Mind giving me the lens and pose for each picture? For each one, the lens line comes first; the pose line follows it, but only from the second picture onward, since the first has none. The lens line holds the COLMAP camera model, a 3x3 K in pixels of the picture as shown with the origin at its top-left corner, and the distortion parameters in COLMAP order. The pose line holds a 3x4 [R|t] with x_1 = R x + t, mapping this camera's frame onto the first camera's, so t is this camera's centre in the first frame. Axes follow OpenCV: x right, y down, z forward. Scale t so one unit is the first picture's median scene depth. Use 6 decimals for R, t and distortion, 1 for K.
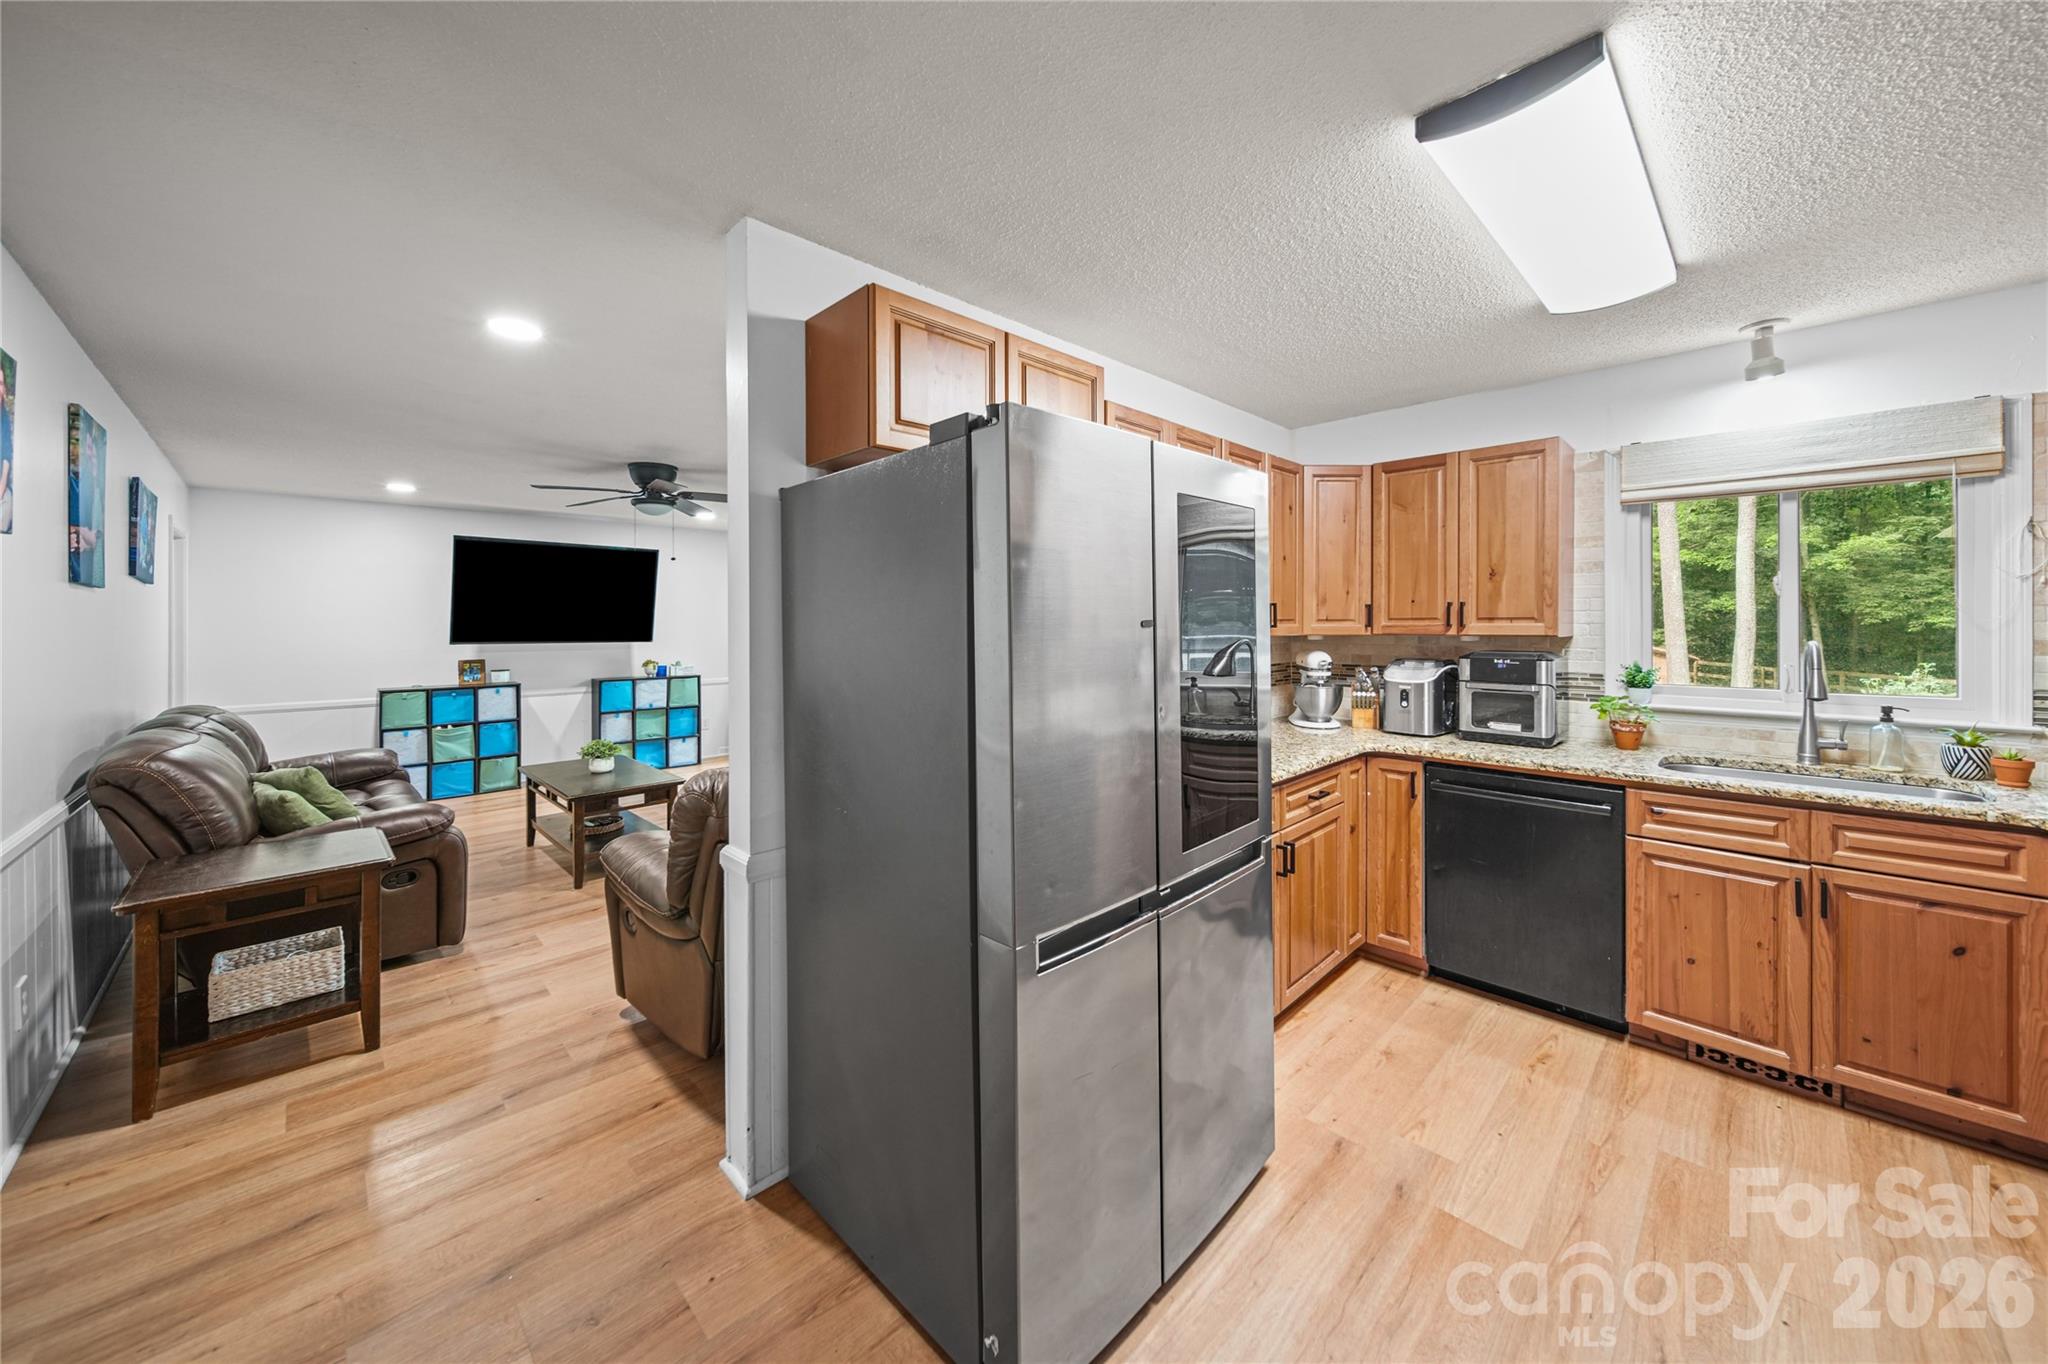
lens RADIAL K [[718.8, 0, 1051.2], [0, 718.8, 628.0], [0, 0, 1]] dist [0.000246, -0.000574]
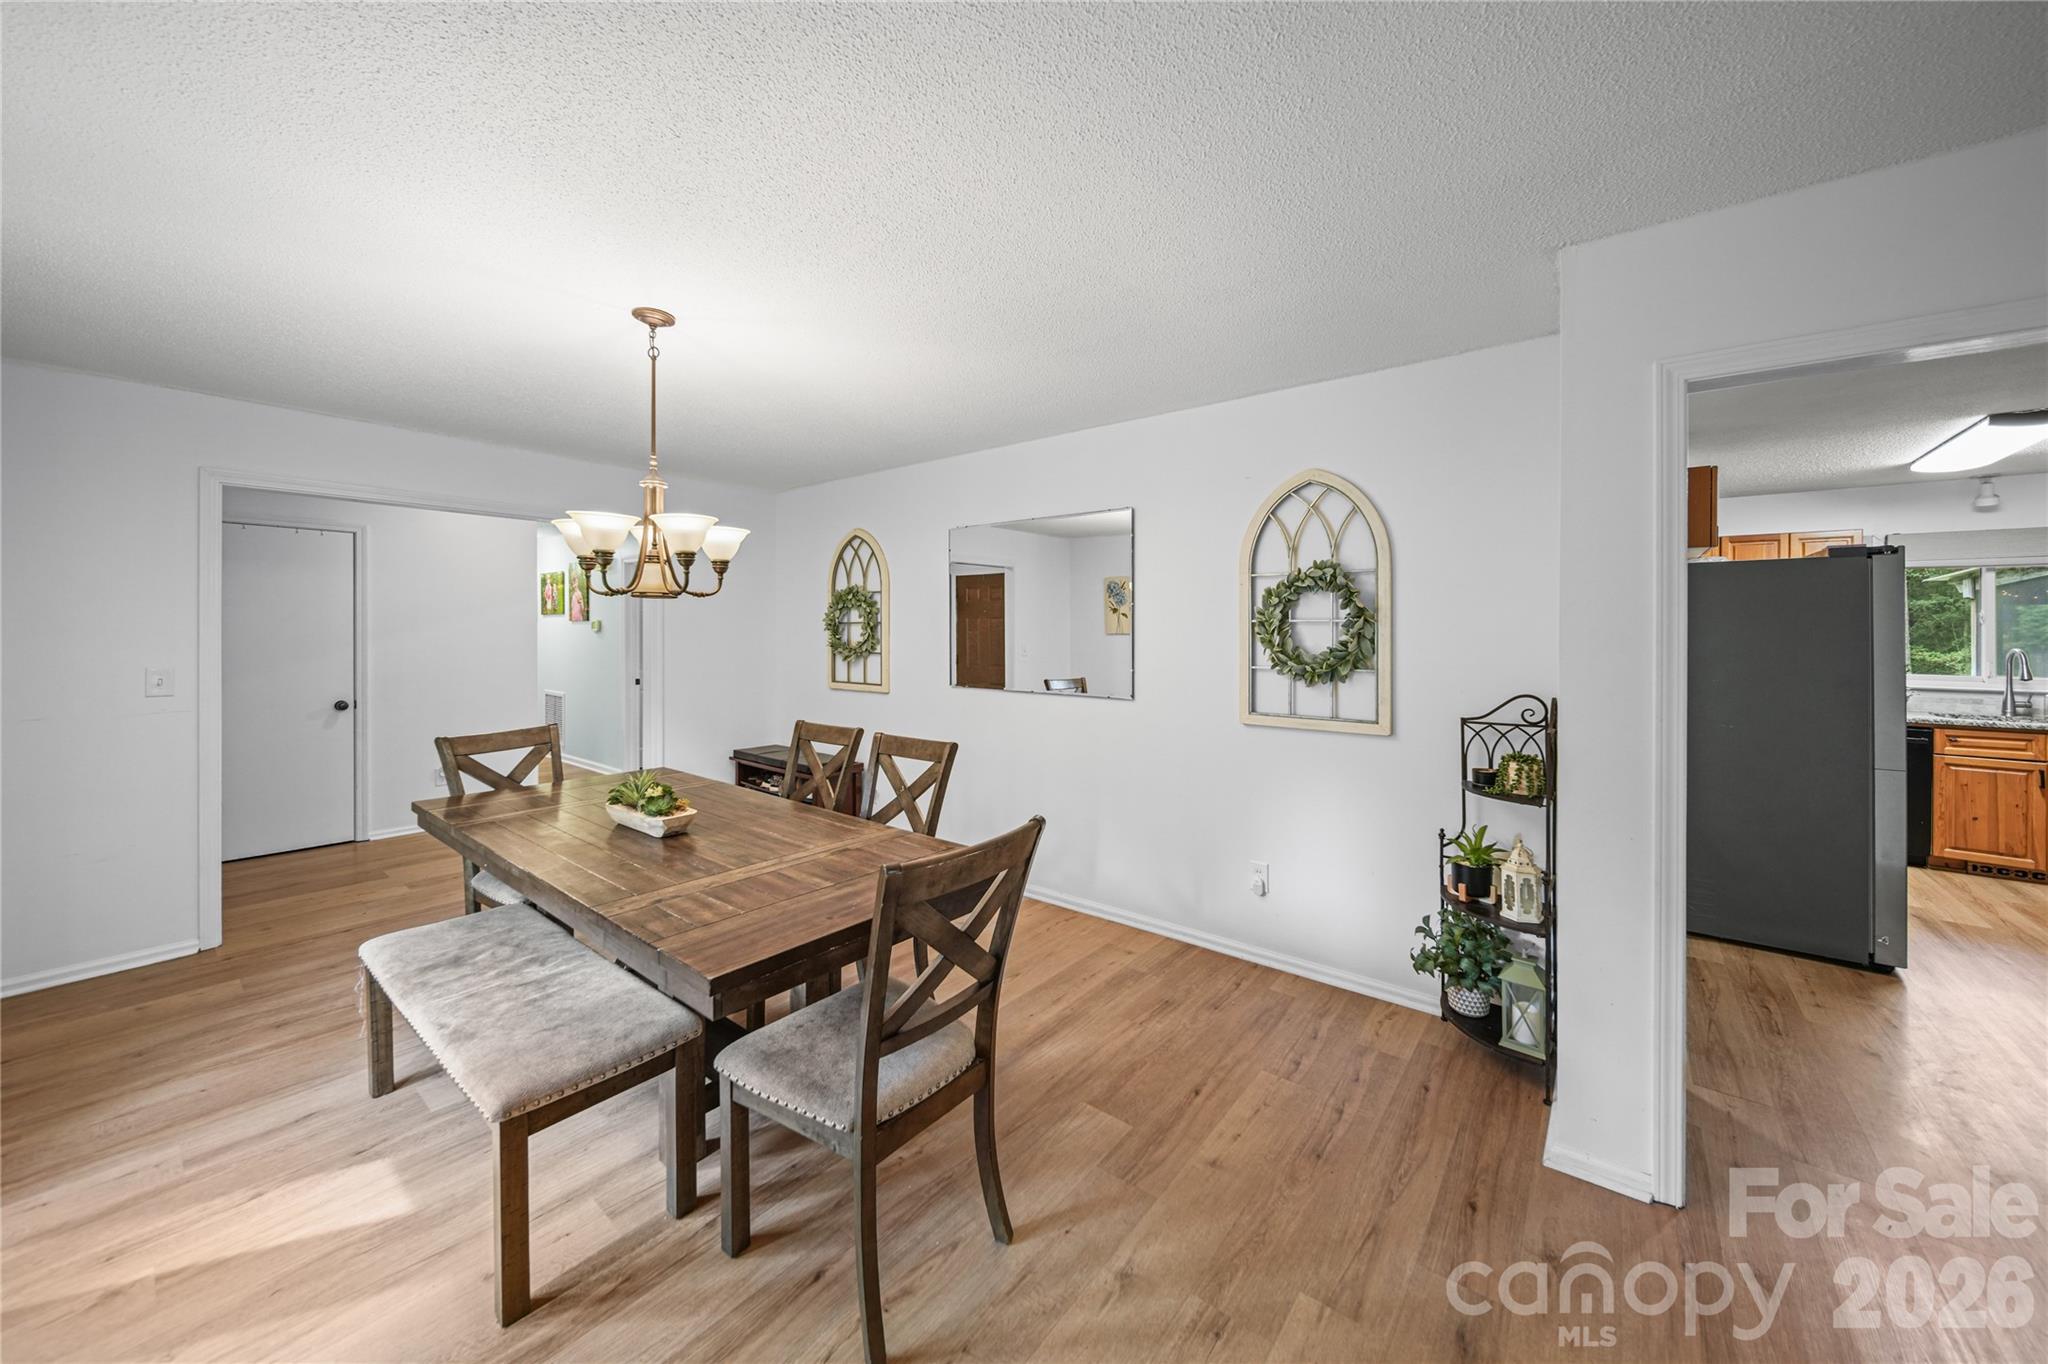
lens RADIAL K [[718.8, 0, 1050.5], [0, 718.8, 614.4], [0, 0, 1]] dist [0.000246, -0.000574]
pose [[0.992461, 0.007312, 0.122344, -1.418584], [-0.005416, 0.999860, -0.015824, -0.026612], [-0.122443, 0.015042, 0.992362, -0.474592]]
